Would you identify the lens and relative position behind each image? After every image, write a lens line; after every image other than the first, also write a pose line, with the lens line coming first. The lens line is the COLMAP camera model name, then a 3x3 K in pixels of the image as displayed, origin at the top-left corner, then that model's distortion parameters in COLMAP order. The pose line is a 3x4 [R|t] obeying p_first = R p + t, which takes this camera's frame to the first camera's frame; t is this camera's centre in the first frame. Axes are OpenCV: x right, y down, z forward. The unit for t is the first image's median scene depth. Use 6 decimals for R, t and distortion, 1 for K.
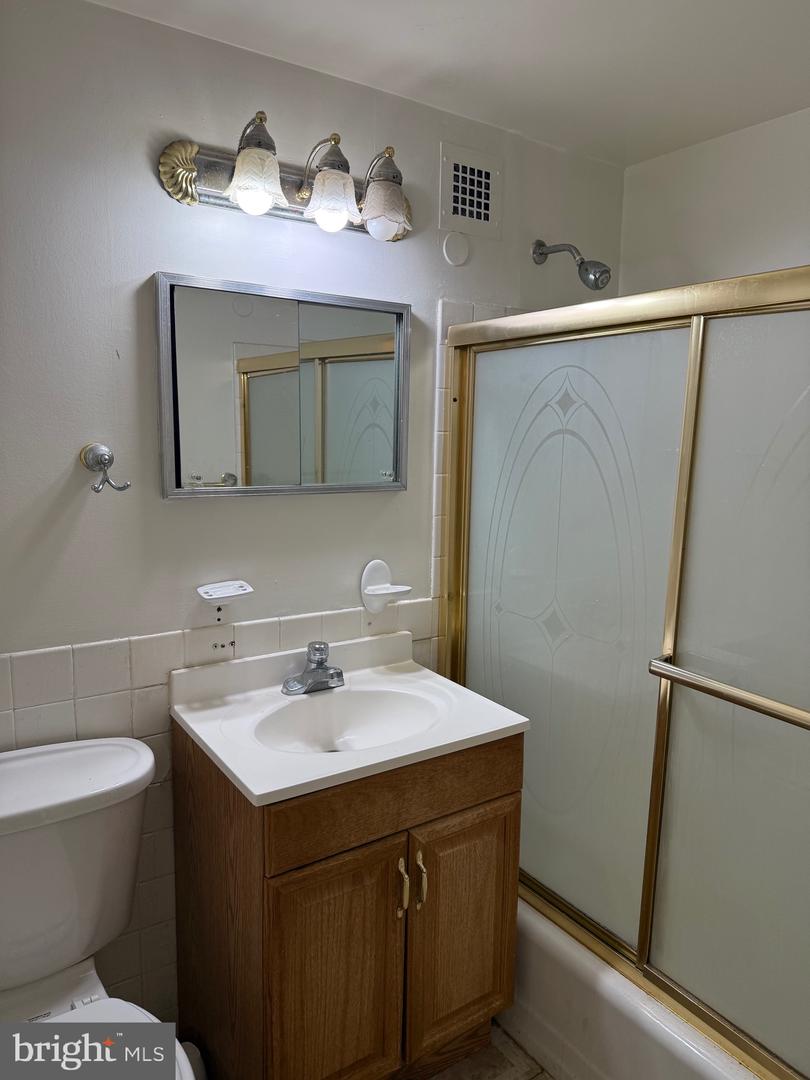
lens RADIAL K [[757.7, 0, 409.9], [0, 757.7, 538.5], [0, 0, 1]] dist [0.167400, -0.177707]
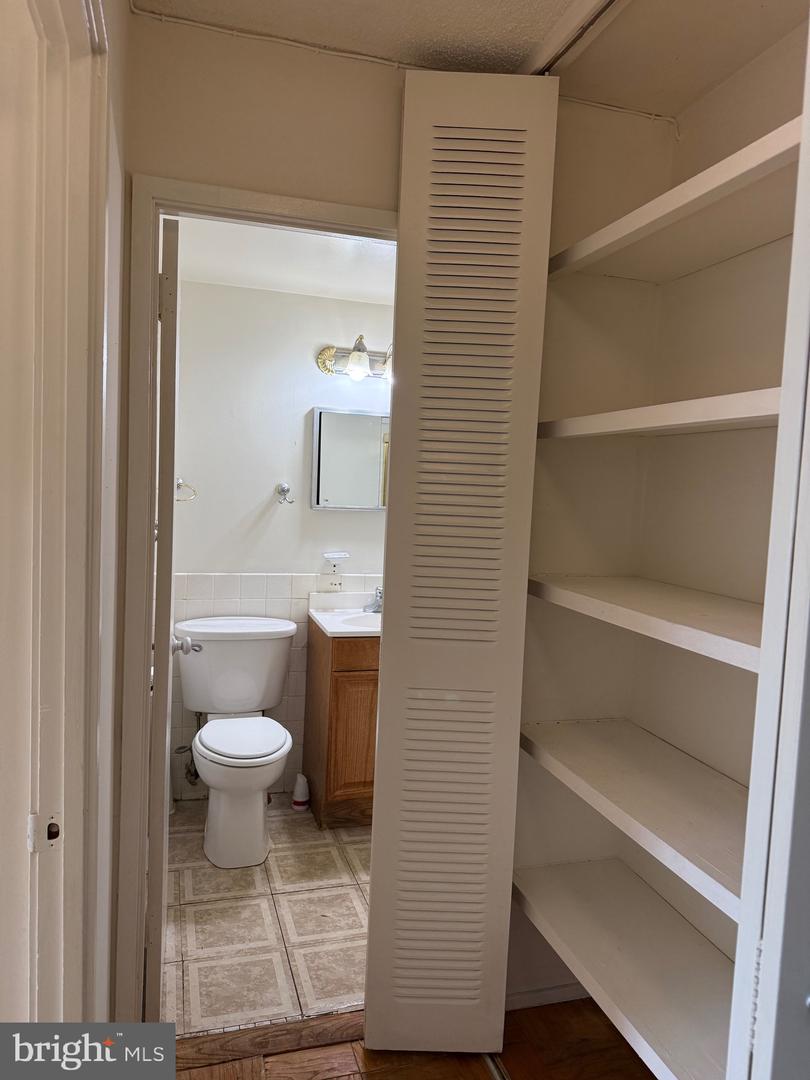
lens RADIAL K [[767.7, 0, 401.9], [0, 767.7, 542.5], [0, 0, 1]] dist [0.532199, -0.184446]
pose [[0.954531, 0.046797, -0.294414, 0.583180], [-0.069289, 0.995382, -0.066429, 0.171911], [0.289946, 0.083809, 0.953366, -1.013320]]
